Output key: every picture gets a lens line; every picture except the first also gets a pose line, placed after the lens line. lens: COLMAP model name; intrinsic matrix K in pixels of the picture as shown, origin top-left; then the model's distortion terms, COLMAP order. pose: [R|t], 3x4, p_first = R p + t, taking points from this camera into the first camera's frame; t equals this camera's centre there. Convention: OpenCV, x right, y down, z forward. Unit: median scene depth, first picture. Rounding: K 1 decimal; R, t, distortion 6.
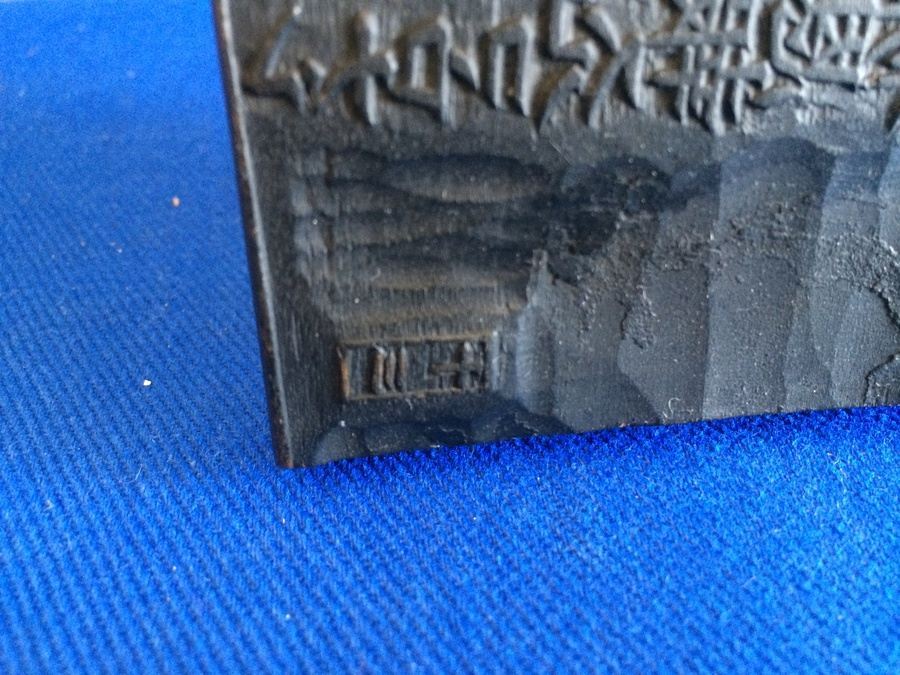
lens RADIAL K [[771.9, 0, 450.0], [0, 771.9, 337.5], [0, 0, 1]] dist [0.070108, -0.120479]
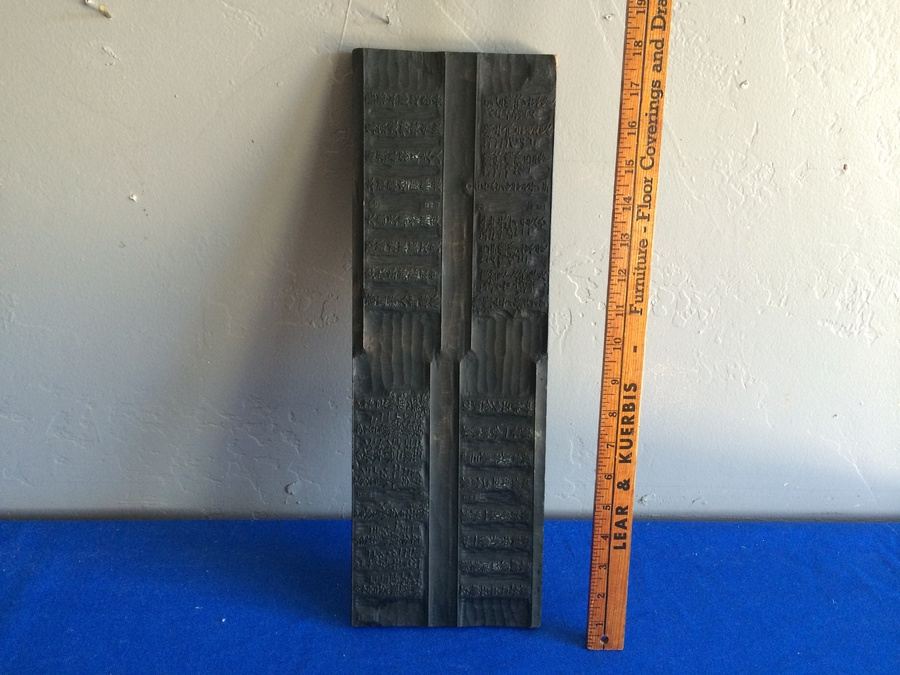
lens RADIAL K [[751.0, 0, 450.0], [0, 751.0, 337.5], [0, 0, 1]] dist [0.039550, 0.000280]
pose [[0.995406, 0.070766, -0.064484, 1.465520], [-0.085462, 0.960371, -0.265299, -0.973973], [0.043154, 0.269591, 0.962008, -9.669527]]
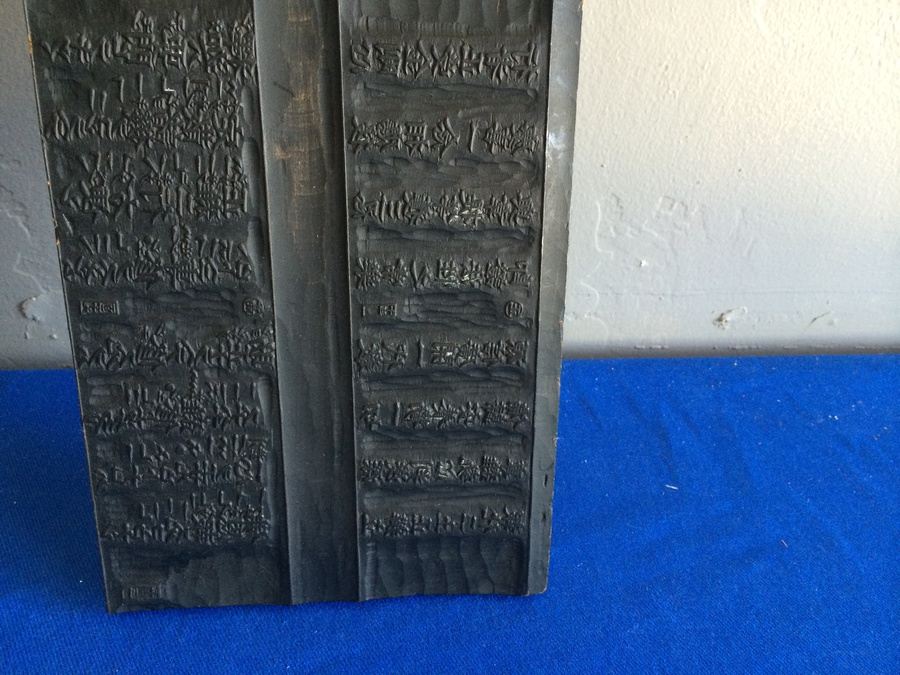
lens RADIAL K [[771.9, 0, 450.0], [0, 771.9, 337.5], [0, 0, 1]] dist [0.070108, -0.120479]
pose [[0.997948, 0.063616, 0.007236, 1.586284], [-0.063026, 0.995966, -0.063867, -1.231210], [-0.011269, 0.063280, 0.997932, -3.485052]]
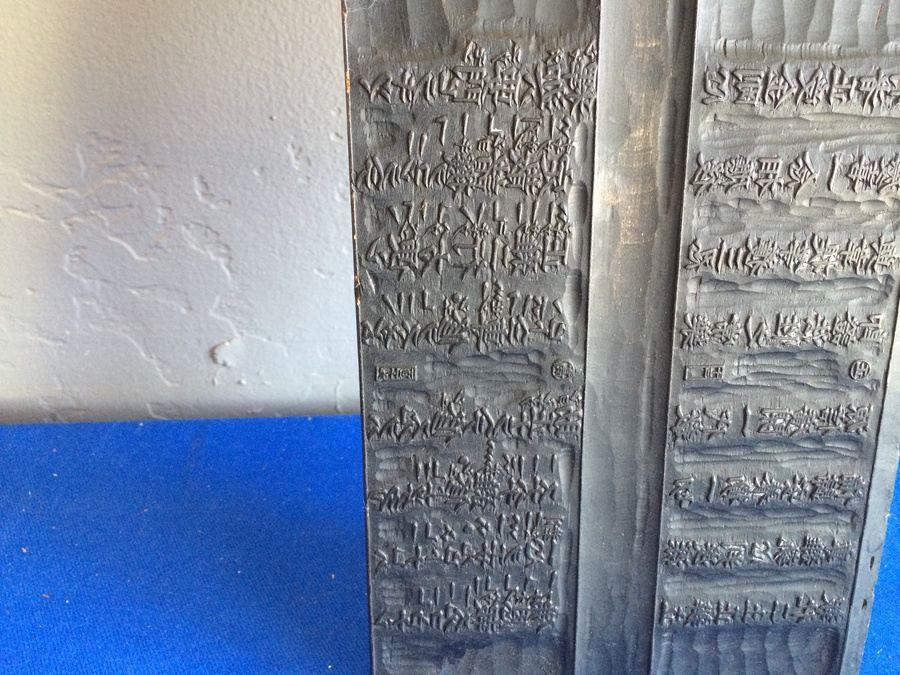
lens RADIAL K [[779.2, 0, 450.0], [0, 779.2, 337.5], [0, 0, 1]] dist [0.064046, -0.106350]
pose [[0.997313, 0.055752, -0.047517, 0.241076], [-0.059201, 0.995456, -0.074579, -1.434160], [0.043143, 0.077191, 0.996082, -3.055629]]
